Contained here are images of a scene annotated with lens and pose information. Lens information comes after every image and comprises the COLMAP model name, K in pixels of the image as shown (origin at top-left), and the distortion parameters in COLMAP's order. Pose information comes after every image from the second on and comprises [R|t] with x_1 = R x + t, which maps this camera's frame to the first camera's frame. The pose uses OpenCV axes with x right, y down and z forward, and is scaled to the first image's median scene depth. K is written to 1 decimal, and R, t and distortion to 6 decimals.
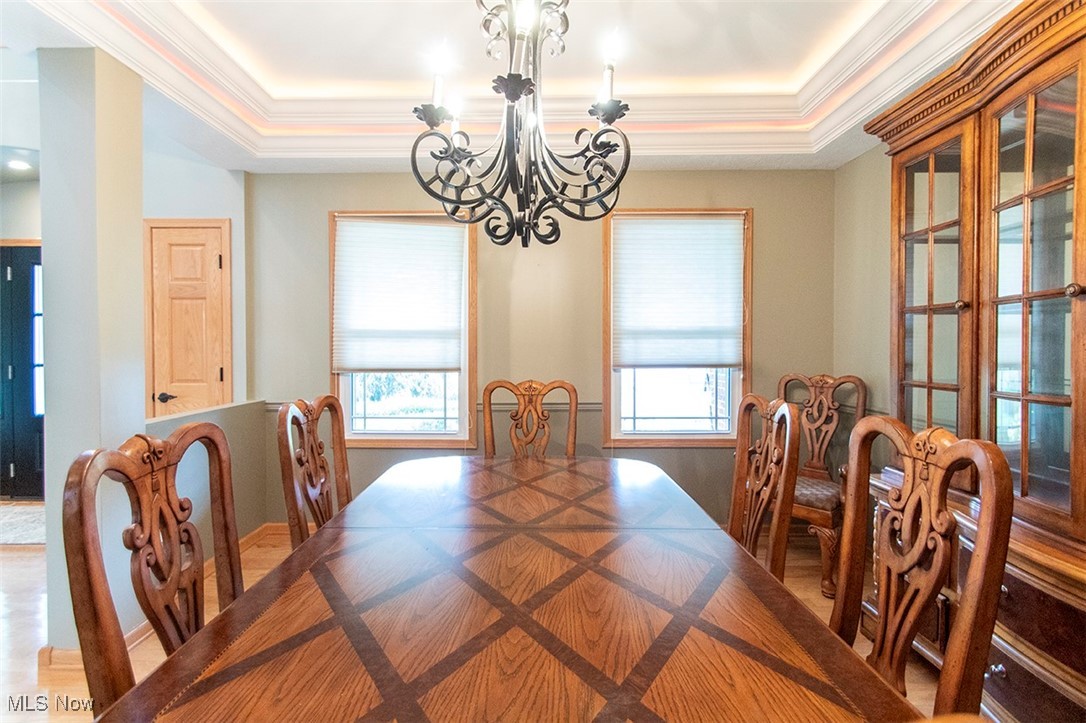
lens RADIAL K [[503.2, 0, 540.0], [0, 503.2, 359.6], [0, 0, 1]] dist [0.001546, 0.000223]
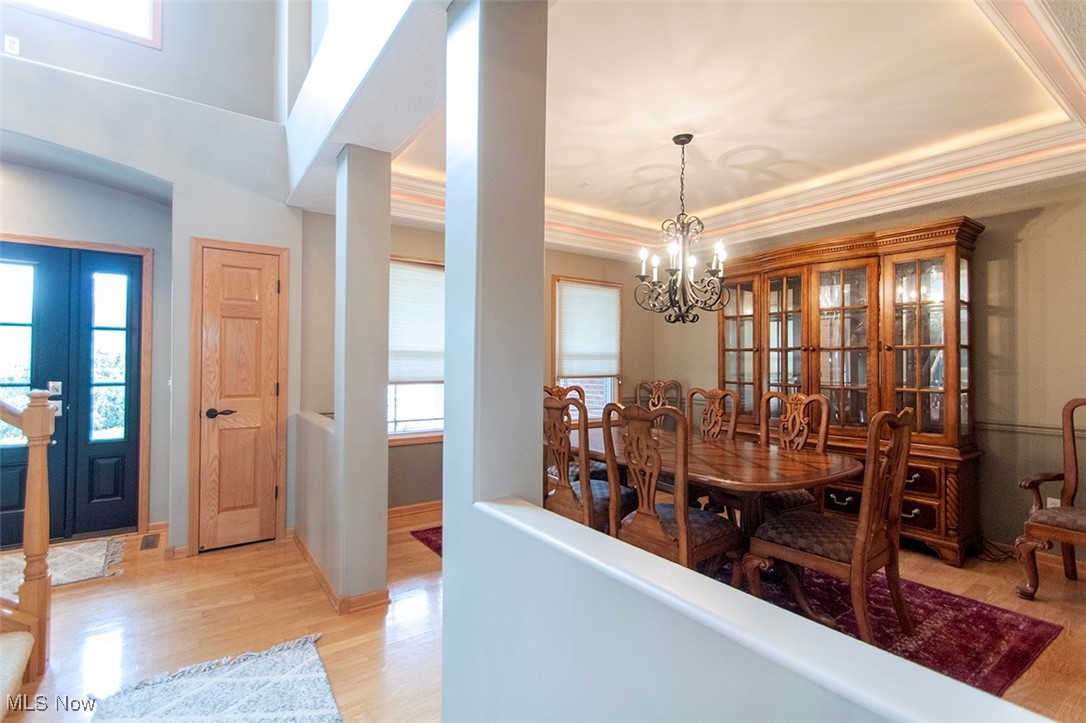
lens RADIAL K [[503.2, 0, 543.7], [0, 503.2, 358.9], [0, 0, 1]] dist [0.001546, 0.000223]
pose [[0.814985, 0.010831, 0.579380, -0.796404], [0.008487, 0.999495, -0.030624, 0.002267], [-0.579420, 0.029875, 0.814482, -0.224195]]
